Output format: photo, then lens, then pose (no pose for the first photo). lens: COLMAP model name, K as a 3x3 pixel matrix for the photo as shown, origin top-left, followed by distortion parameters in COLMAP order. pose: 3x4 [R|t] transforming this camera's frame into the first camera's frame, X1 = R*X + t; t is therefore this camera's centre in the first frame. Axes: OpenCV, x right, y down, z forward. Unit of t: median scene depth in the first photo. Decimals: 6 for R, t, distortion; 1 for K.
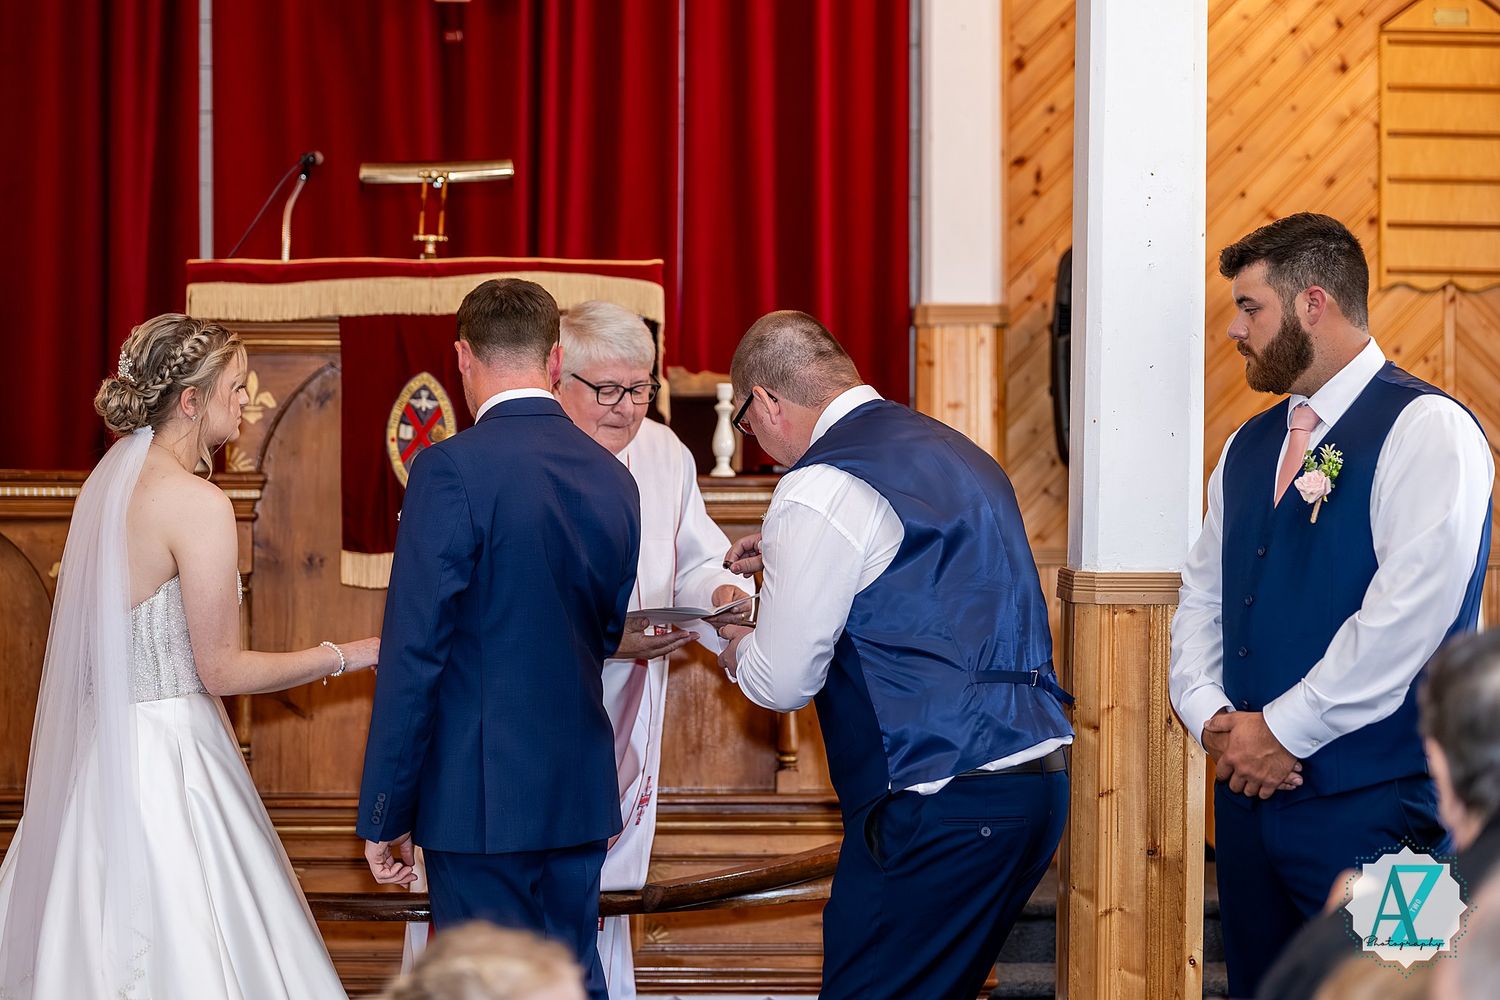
lens RADIAL K [[3562.8, 0, 797.6], [0, 3562.8, 497.5], [0, 0, 1]] dist [-0.029051, -0.085760]
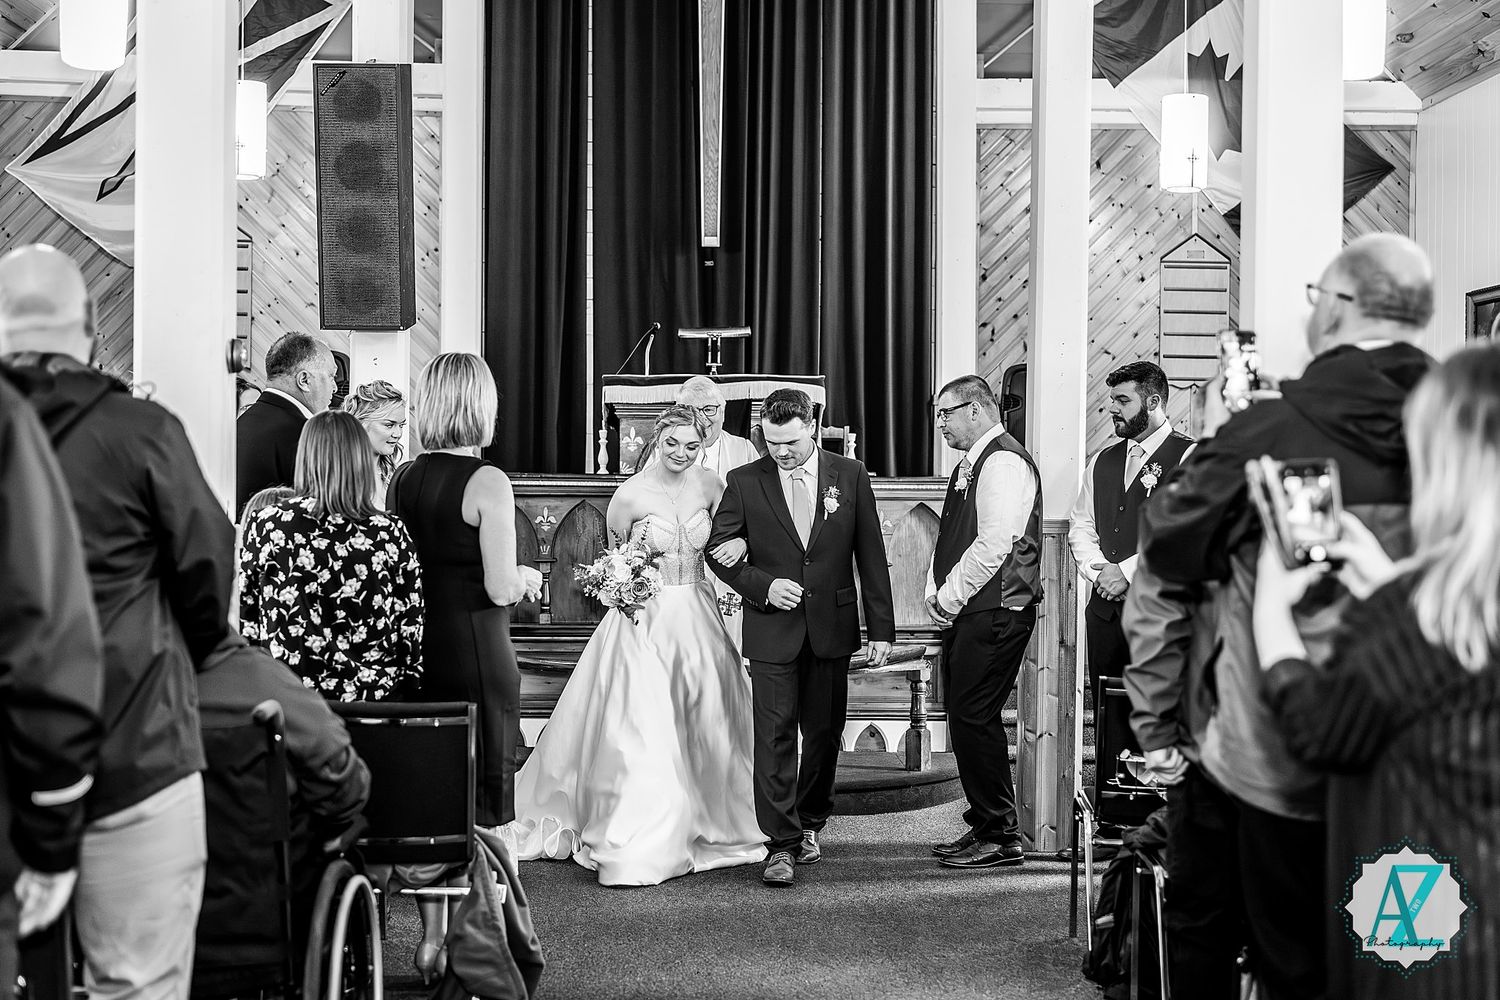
lens RADIAL K [[2175.6, 0, 777.9], [0, 2175.6, 526.5], [0, 0, 1]] dist [-0.010464, 0.012097]
pose [[0.999979, 0.003859, -0.005115, -0.057980], [-0.003783, 0.999884, 0.014788, 0.004521], [0.005171, -0.014768, 0.999878, -0.300436]]
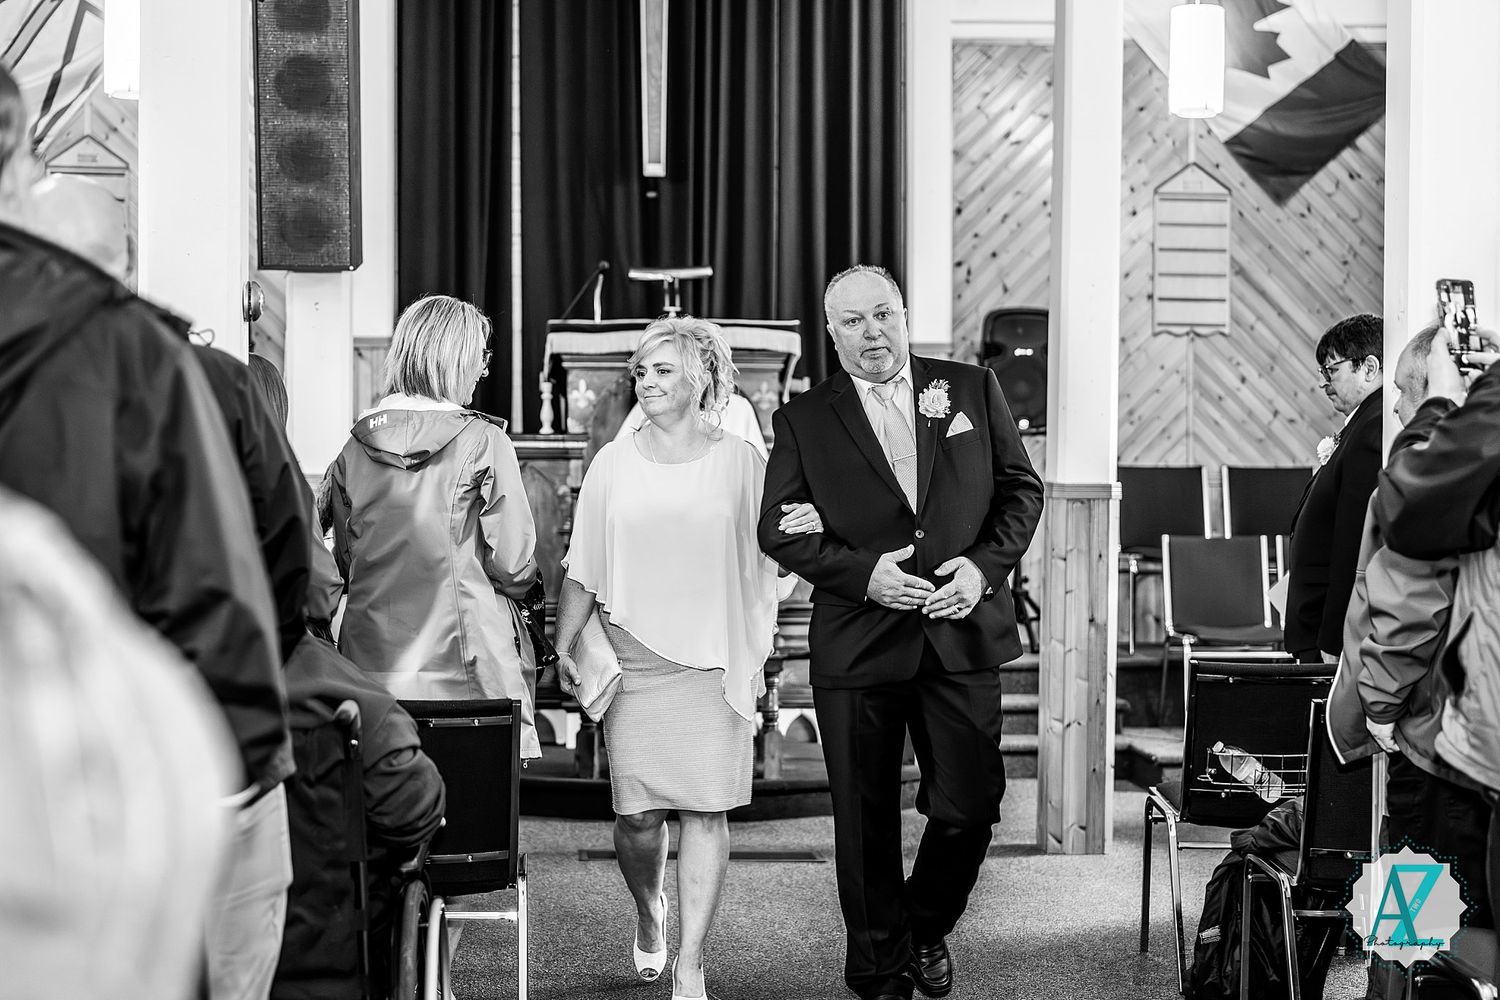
lens RADIAL K [[2430.7, 0, 743.1], [0, 2430.7, 501.9], [0, 0, 1]] dist [0.001152, -0.083219]
pose [[0.998755, -0.001687, 0.049856, -0.129875], [0.000698, 0.999802, 0.019862, 0.003559], [-0.049879, -0.019803, 0.998559, -0.286411]]
